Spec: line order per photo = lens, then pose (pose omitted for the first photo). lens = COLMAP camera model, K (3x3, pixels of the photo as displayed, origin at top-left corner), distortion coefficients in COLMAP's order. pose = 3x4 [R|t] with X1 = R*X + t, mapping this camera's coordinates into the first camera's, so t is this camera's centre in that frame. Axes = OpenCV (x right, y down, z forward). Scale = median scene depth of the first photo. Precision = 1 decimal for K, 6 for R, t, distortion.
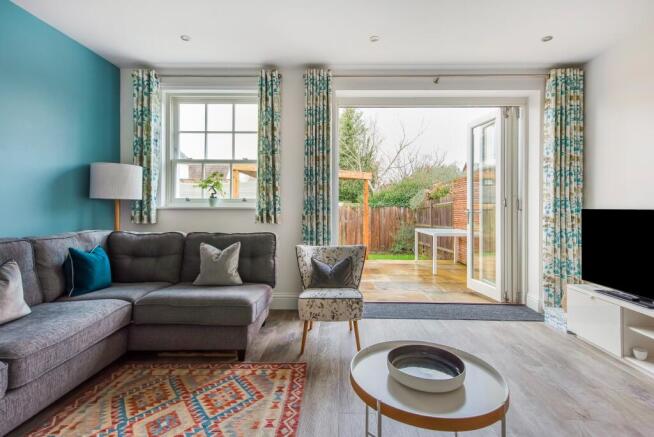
lens RADIAL K [[327.9, 0, 325.0], [0, 327.9, 204.2], [0, 0, 1]] dist [0.010317, 0.007191]
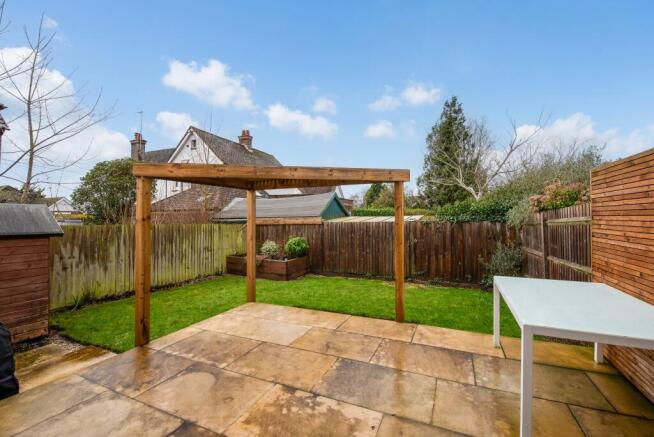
lens RADIAL K [[259.1, 0, 348.0], [0, 259.1, 211.8], [0, 0, 1]] dist [-0.006953, -0.000027]
pose [[0.930580, -0.021247, -0.365471, 0.437998], [0.019686, 0.999774, -0.007999, -0.045388], [0.365559, 0.000249, 0.930788, 1.155975]]
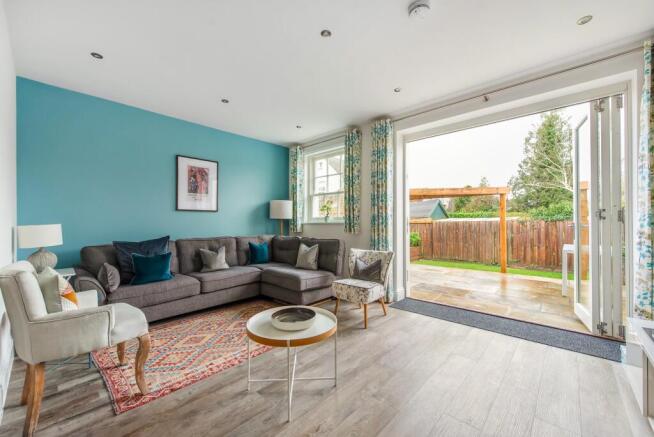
lens RADIAL K [[259.1, 0, 325.2], [0, 259.1, 218.0], [0, 0, 1]] dist [-0.006953, -0.000027]
pose [[0.741324, -0.019949, -0.670851, 0.532658], [0.014049, 0.999800, -0.014206, 0.003963], [0.671001, 0.001107, 0.741456, 0.061335]]
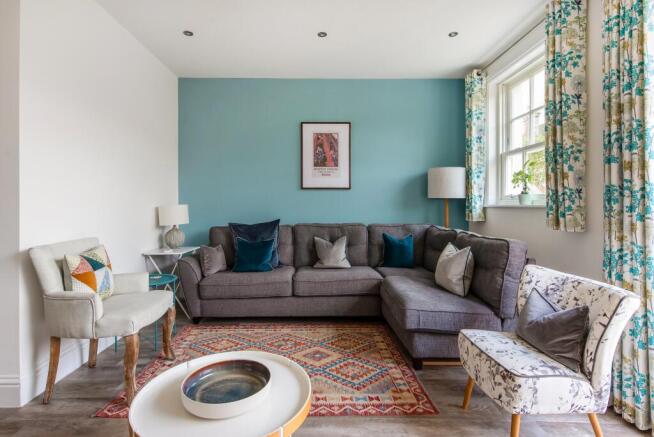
lens RADIAL K [[327.9, 0, 310.2], [0, 327.9, 201.4], [0, 0, 1]] dist [0.010317, 0.007191]
pose [[0.018589, -0.012151, -0.999753, 0.488726], [0.008753, 0.999890, -0.011990, 0.005155], [0.999789, -0.008528, 0.018693, 0.487342]]
